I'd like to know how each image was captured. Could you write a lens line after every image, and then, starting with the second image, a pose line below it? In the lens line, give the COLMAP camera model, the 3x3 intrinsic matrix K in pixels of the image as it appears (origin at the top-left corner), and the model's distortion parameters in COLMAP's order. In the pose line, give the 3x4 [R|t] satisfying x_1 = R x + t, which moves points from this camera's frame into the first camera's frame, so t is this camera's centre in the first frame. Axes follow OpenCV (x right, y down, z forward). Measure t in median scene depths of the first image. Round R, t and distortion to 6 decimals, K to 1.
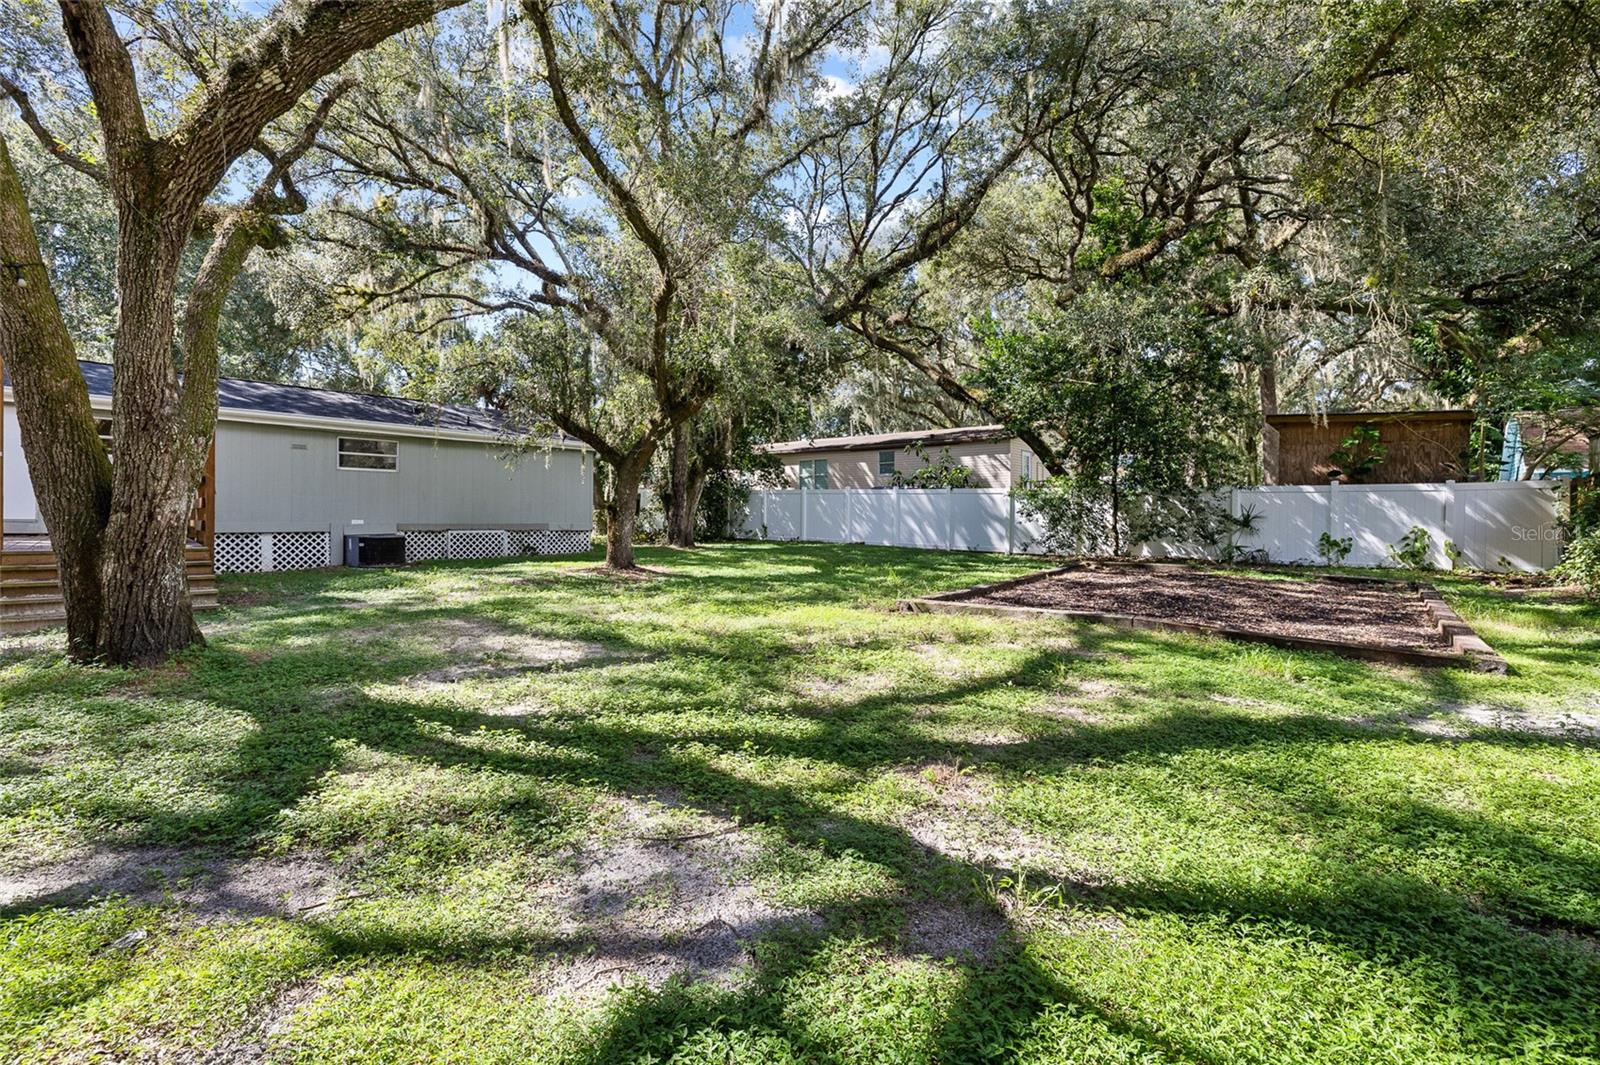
lens RADIAL K [[712.3, 0, 800.7], [0, 712.3, 531.9], [0, 0, 1]] dist [-0.002697, -0.001776]
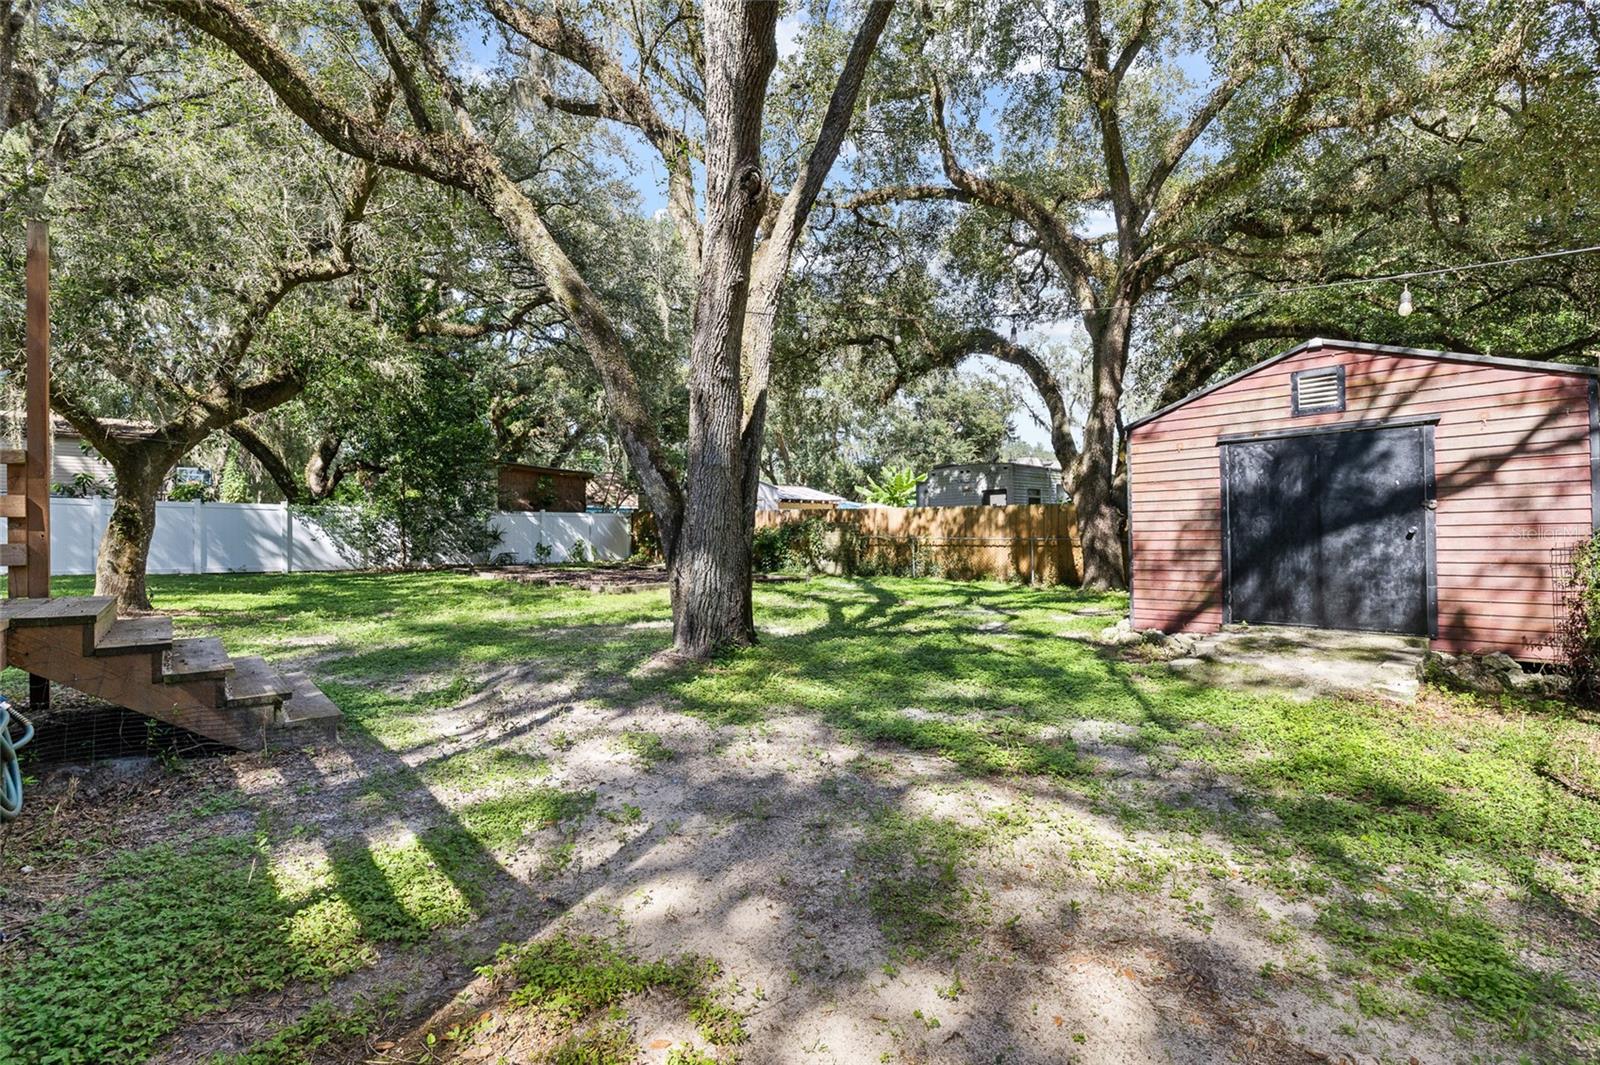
lens RADIAL K [[712.3, 0, 799.7], [0, 712.3, 528.4], [0, 0, 1]] dist [-0.002697, -0.001776]
pose [[0.599711, -0.032346, 0.799562, -0.195184], [0.043819, 0.999011, 0.007549, -0.018707], [-0.799016, 0.030509, 0.600536, -0.454837]]
